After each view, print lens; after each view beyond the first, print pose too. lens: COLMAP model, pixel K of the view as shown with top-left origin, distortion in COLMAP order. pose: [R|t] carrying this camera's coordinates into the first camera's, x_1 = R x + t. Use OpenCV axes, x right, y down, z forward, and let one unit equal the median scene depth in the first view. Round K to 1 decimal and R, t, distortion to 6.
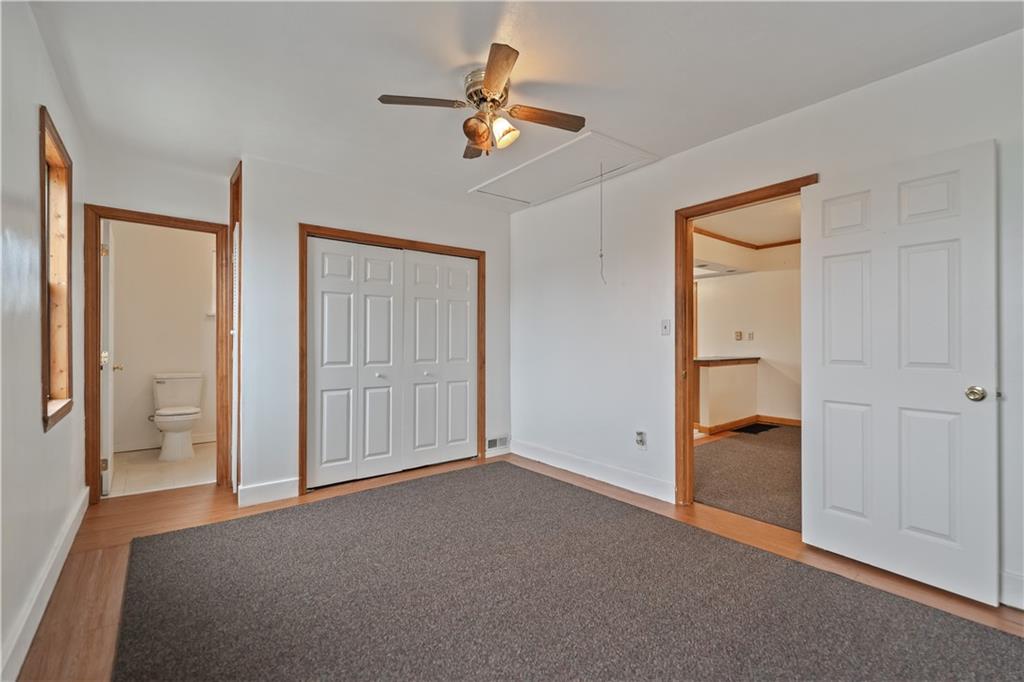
lens RADIAL K [[439.9, 0, 515.1], [0, 439.9, 338.2], [0, 0, 1]] dist [0.000621, -0.000038]
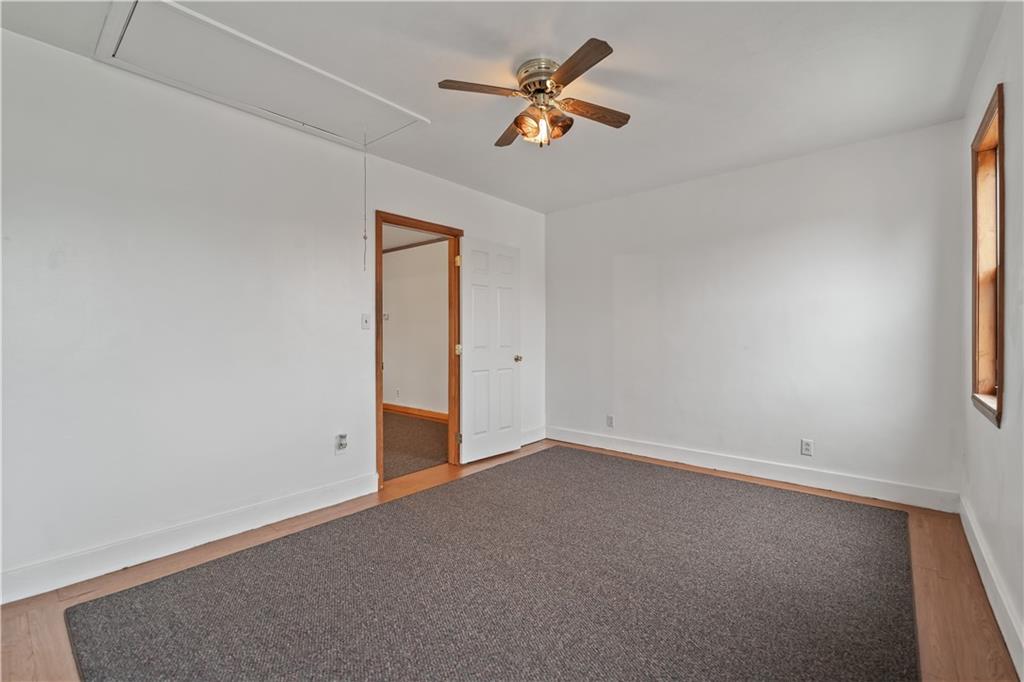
lens RADIAL K [[439.9, 0, 515.1], [0, 439.9, 338.2], [0, 0, 1]] dist [0.000621, -0.000038]
pose [[-0.180100, -0.006525, 0.983627, -0.706209], [-0.006960, 0.999961, 0.005359, 0.005453], [-0.983624, -0.005881, -0.180139, 0.848307]]
